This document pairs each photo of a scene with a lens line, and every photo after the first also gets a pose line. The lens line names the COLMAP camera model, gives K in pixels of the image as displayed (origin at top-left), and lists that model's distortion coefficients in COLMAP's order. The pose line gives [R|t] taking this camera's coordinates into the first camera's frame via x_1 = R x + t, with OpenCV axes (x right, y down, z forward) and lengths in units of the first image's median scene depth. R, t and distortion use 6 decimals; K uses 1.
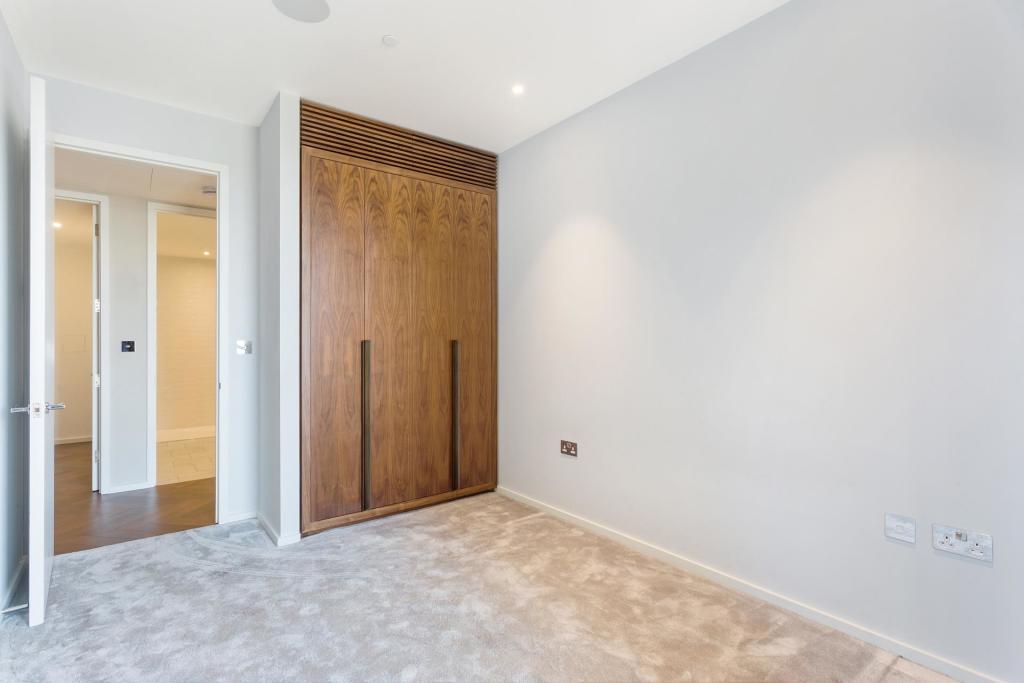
lens RADIAL K [[487.8, 0, 496.2], [0, 487.8, 340.5], [0, 0, 1]] dist [0.000362, -0.000123]
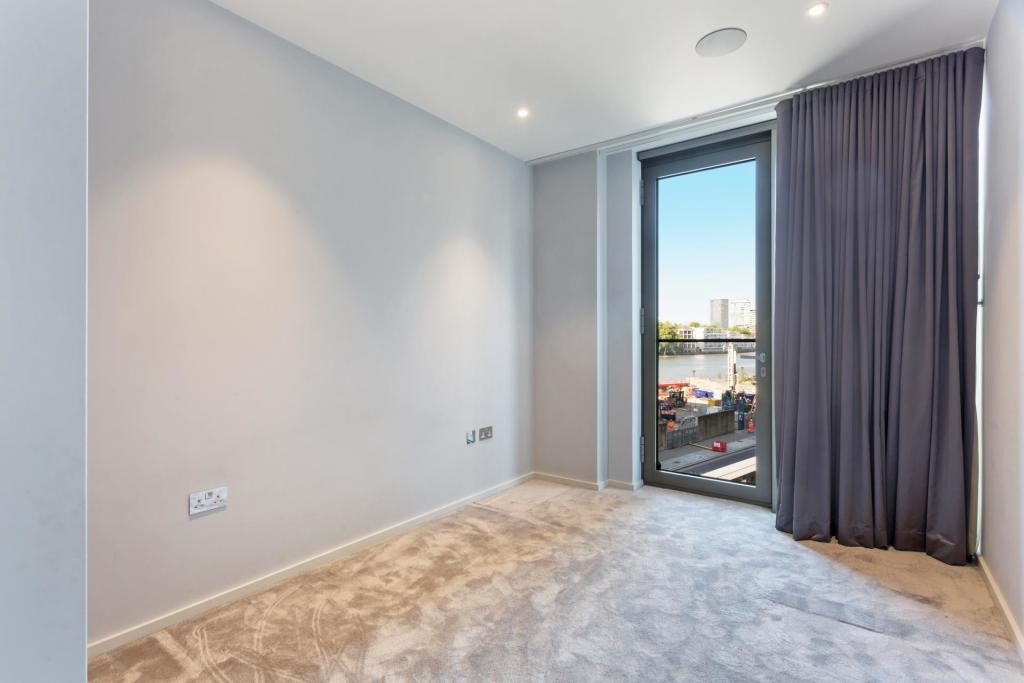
lens RADIAL K [[487.8, 0, 496.2], [0, 487.8, 340.5], [0, 0, 1]] dist [0.000362, -0.000123]
pose [[-0.271922, 0.003700, 0.962312, -0.952807], [-0.000278, 0.999992, -0.003924, 0.006237], [-0.962319, -0.001334, -0.271919, 1.271360]]
